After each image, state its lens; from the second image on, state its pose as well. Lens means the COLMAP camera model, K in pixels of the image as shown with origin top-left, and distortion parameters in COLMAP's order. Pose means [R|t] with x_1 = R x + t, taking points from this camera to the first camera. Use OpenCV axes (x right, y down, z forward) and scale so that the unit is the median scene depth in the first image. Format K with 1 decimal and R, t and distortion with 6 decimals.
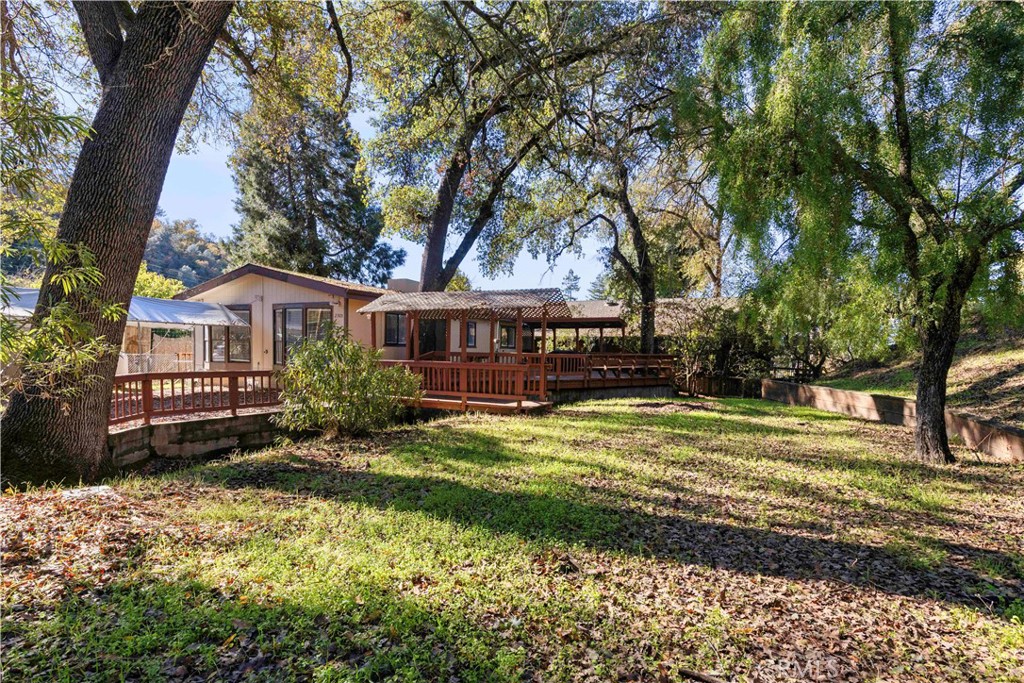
lens RADIAL K [[447.6, 0, 513.3], [0, 447.6, 361.5], [0, 0, 1]] dist [-0.001396, 0.000062]
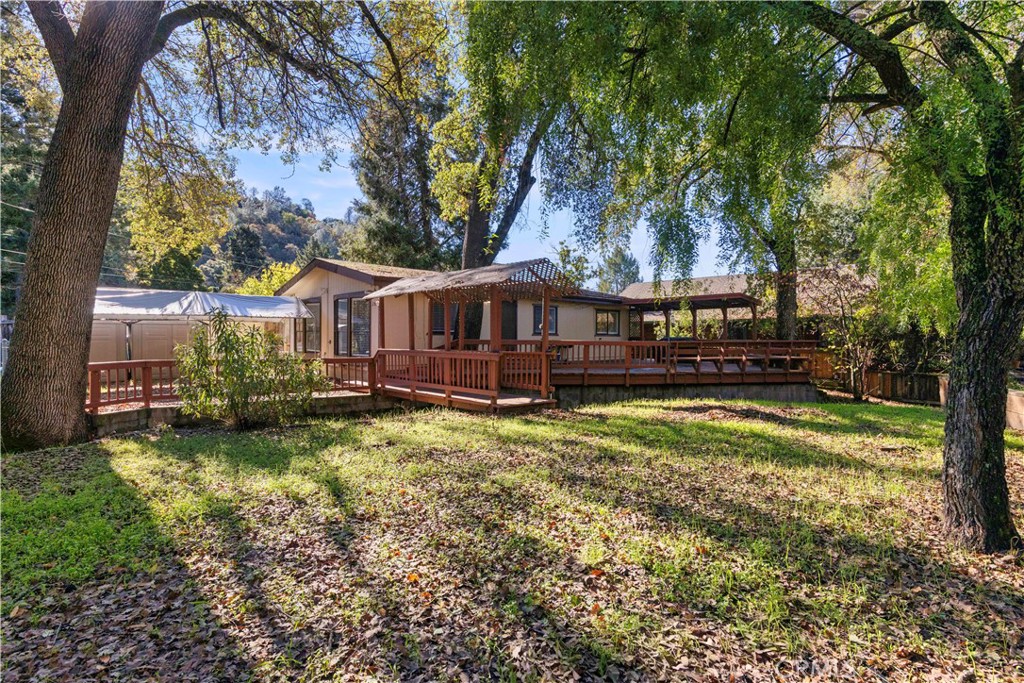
lens RADIAL K [[485.2, 0, 511.6], [0, 485.2, 340.0], [0, 0, 1]] dist [-0.003859, -0.000428]
pose [[0.927349, -0.011364, -0.374026, 0.185970], [0.001605, 0.999650, -0.026391, 0.002907], [0.374195, 0.023873, 0.927043, 0.088828]]
